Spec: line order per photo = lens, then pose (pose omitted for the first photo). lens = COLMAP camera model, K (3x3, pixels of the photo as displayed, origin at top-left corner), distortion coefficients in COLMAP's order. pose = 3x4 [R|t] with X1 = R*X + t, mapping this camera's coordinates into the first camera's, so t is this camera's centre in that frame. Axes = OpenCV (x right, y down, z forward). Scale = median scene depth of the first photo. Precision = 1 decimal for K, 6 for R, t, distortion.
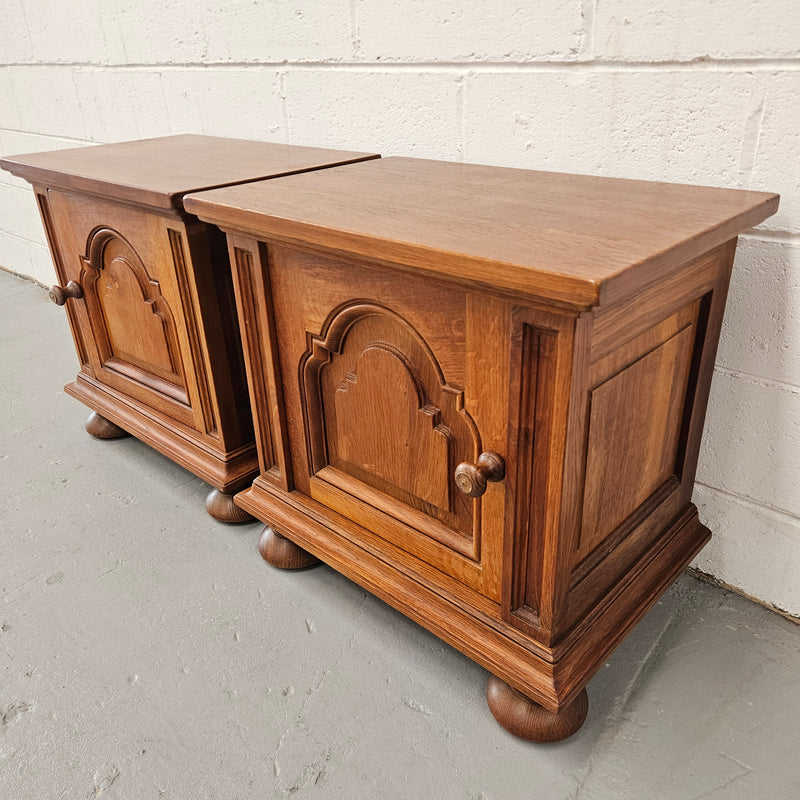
lens RADIAL K [[728.8, 0, 398.6], [0, 728.8, 395.4], [0, 0, 1]] dist [0.032435, 0.000000]
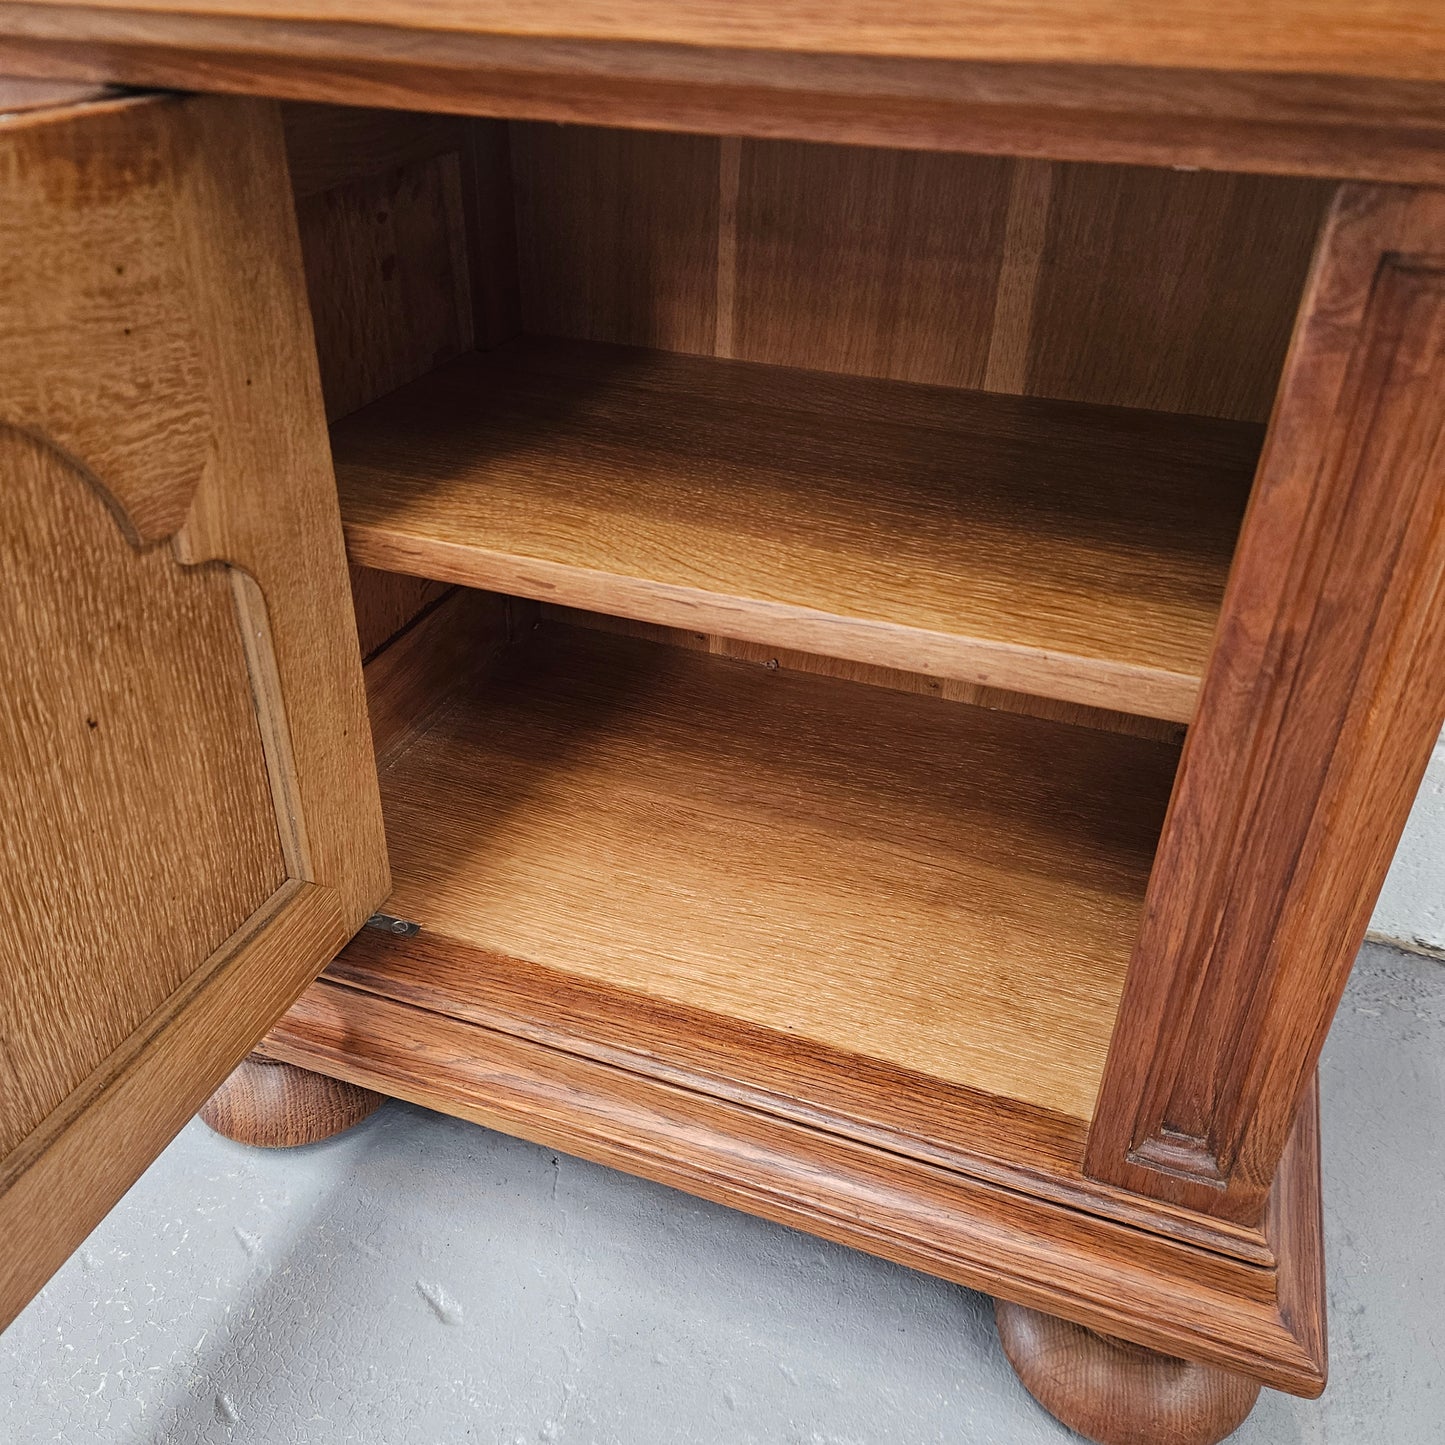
lens RADIAL K [[1316.3, 0, 716.5], [0, 1316.3, 740.9], [0, 0, 1]] dist [0.032435, 0.000000]
pose [[0.918604, -0.170540, 0.356487, -0.196529], [0.129644, 0.982215, 0.135814, -0.013259], [-0.373309, -0.078543, 0.924376, 0.434607]]
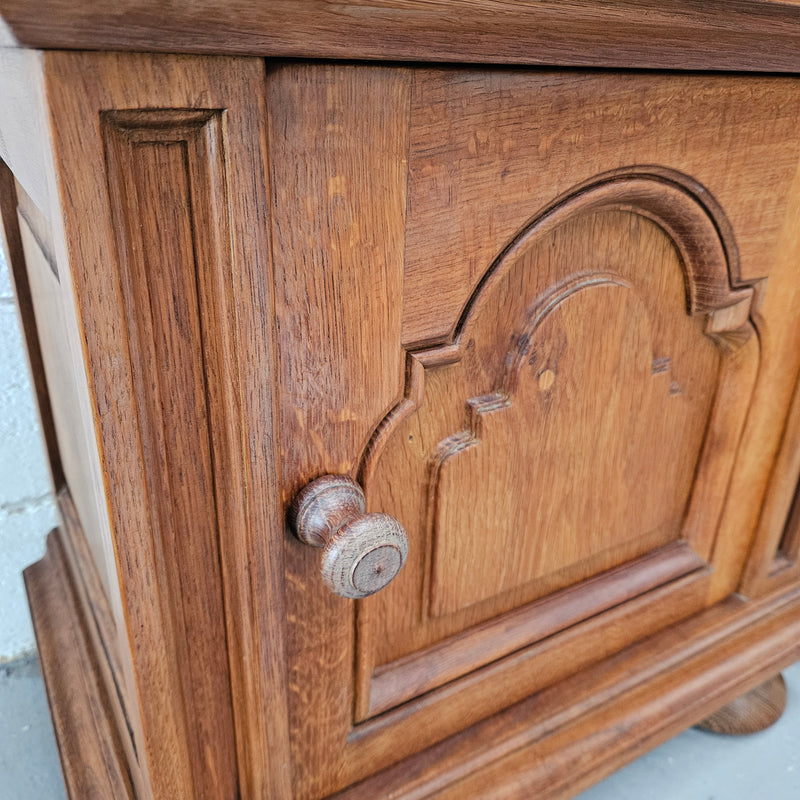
lens RADIAL K [[755.0, 0, 407.4], [0, 755.0, 391.0], [0, 0, 1]] dist [0.010972, 0.000000]
pose [[0.259395, -0.354816, 0.898232, -0.928337], [0.387742, 0.890077, 0.239622, -0.335213], [-0.884517, 0.286126, 0.368458, 1.293411]]
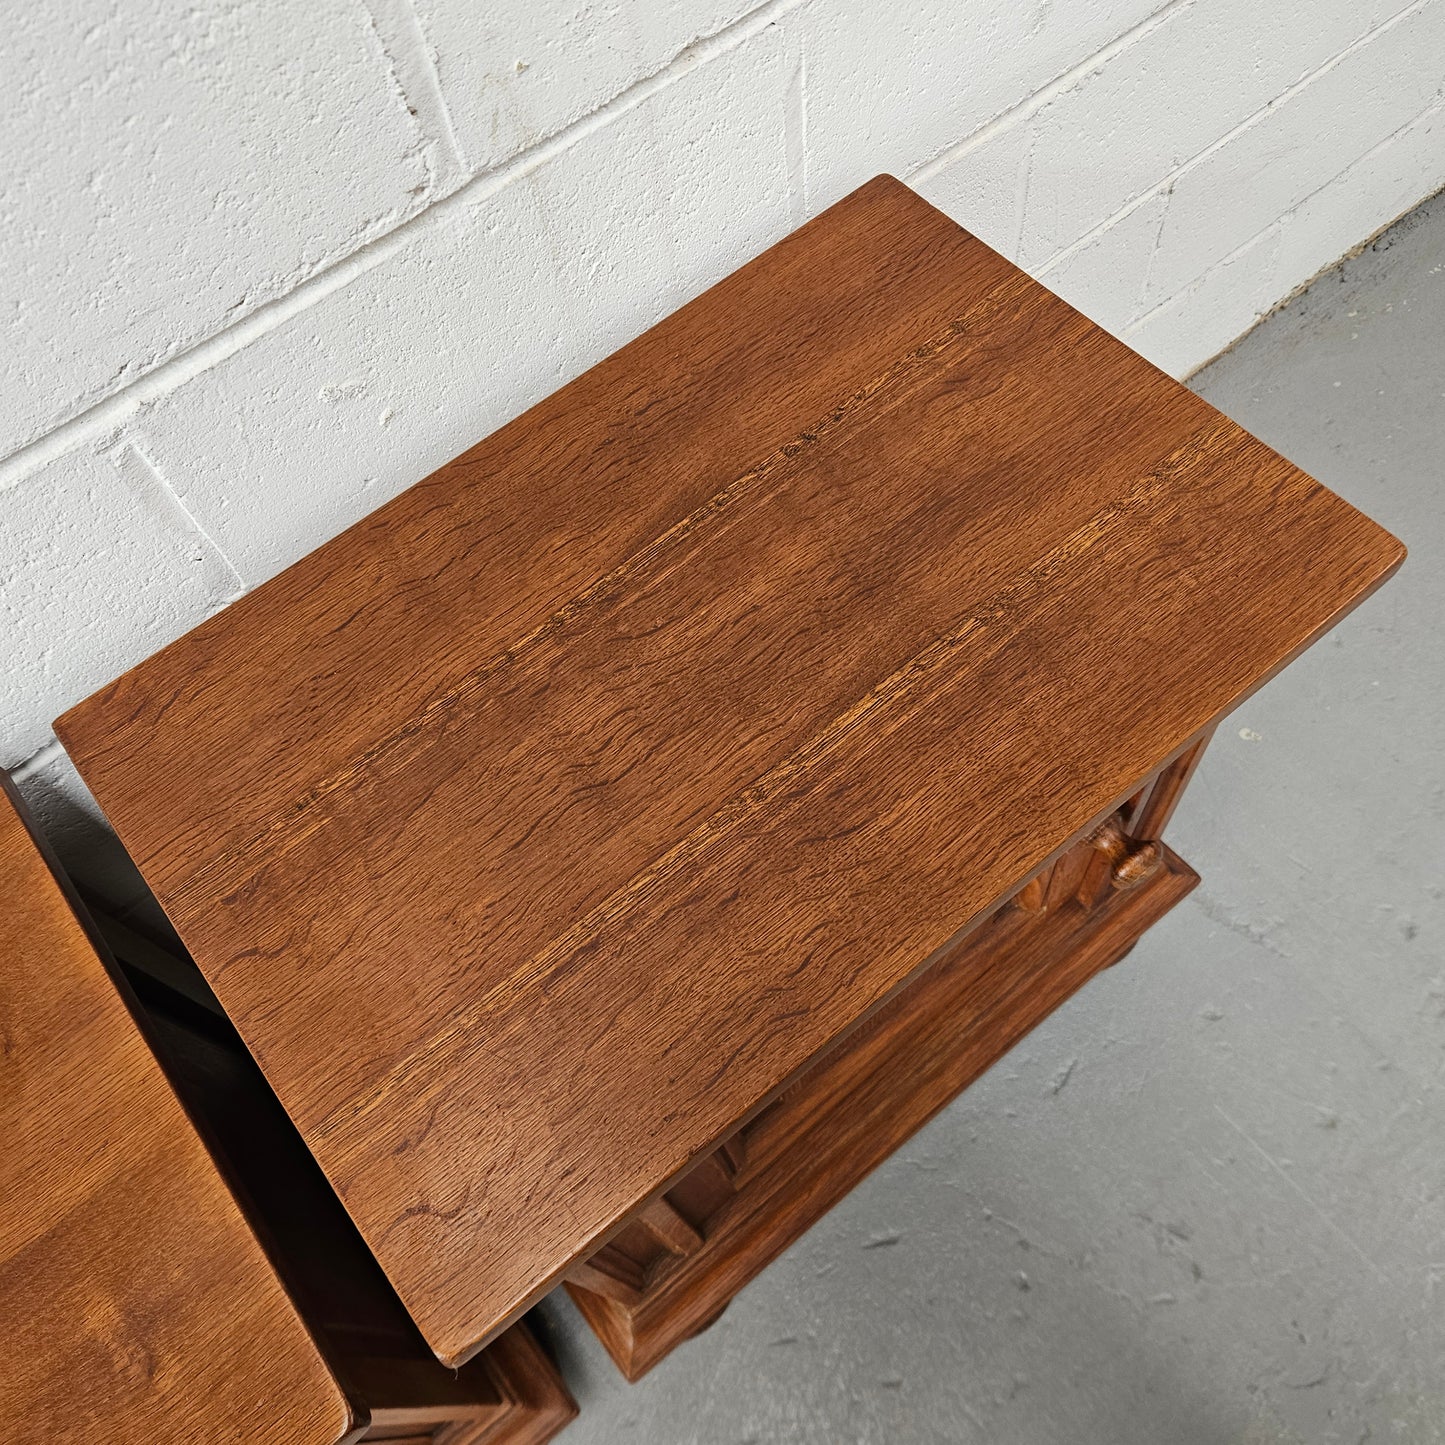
lens RADIAL K [[1316.3, 0, 730.7], [0, 1316.3, 713.2], [0, 0, 1]] dist [0.032435, 0.000000]
pose [[0.138753, -0.863980, 0.484032, -0.311586], [0.517010, 0.480063, 0.708689, -0.749207], [-0.844659, 0.151917, 0.513296, 0.554225]]
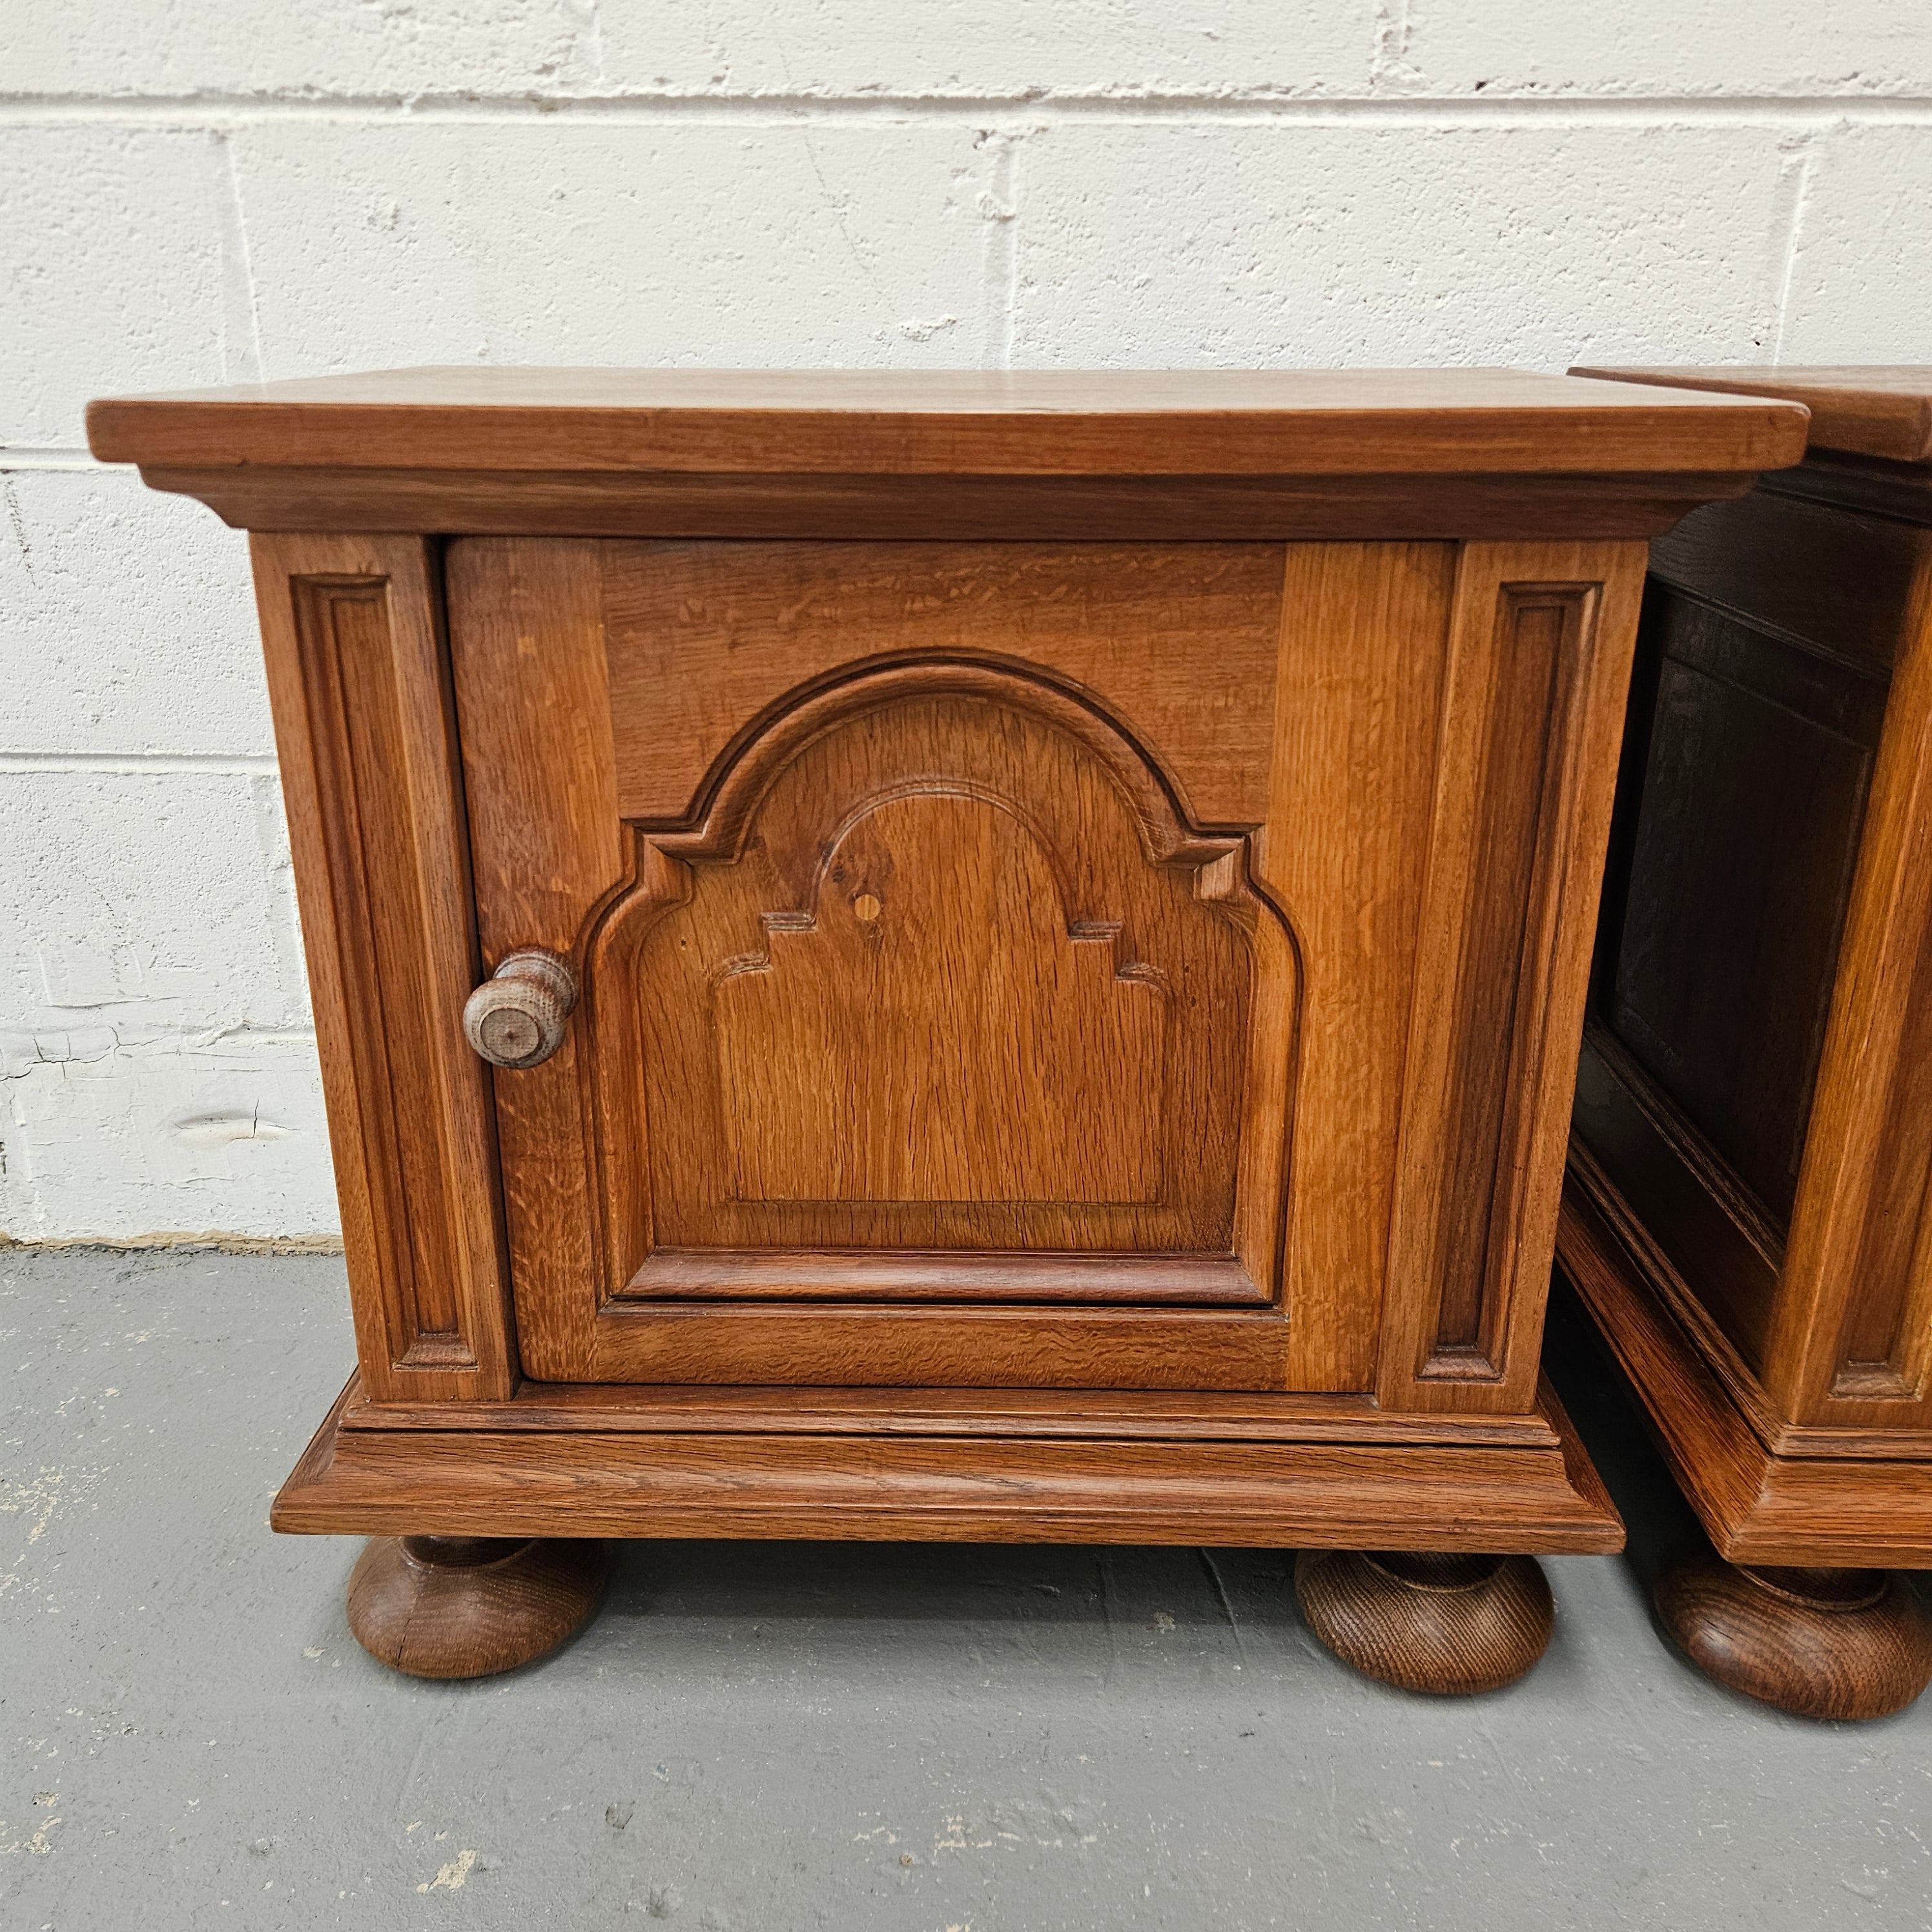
lens RADIAL K [[1760.0, 0, 957.7], [0, 1760.0, 934.7], [0, 0, 1]] dist [0.032435, 0.000000]
pose [[0.735706, -0.186619, 0.651084, -0.999924], [0.271317, 0.961996, -0.030846, -0.161858], [-0.620583, 0.199344, 0.758379, 0.769354]]
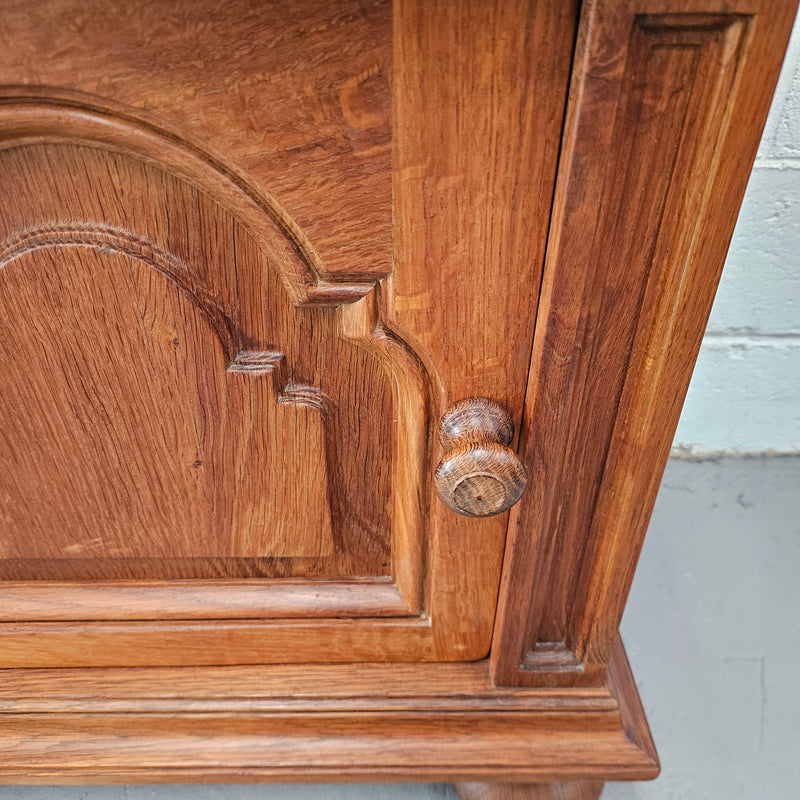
lens RADIAL K [[728.8, 0, 400.9], [0, 728.8, 400.1], [0, 0, 1]] dist [0.032435, 0.000000]
pose [[0.715977, -0.370212, 0.591878, -0.130964], [0.277622, 0.928880, 0.245171, -0.033033], [-0.640549, -0.011219, 0.767835, 0.570412]]
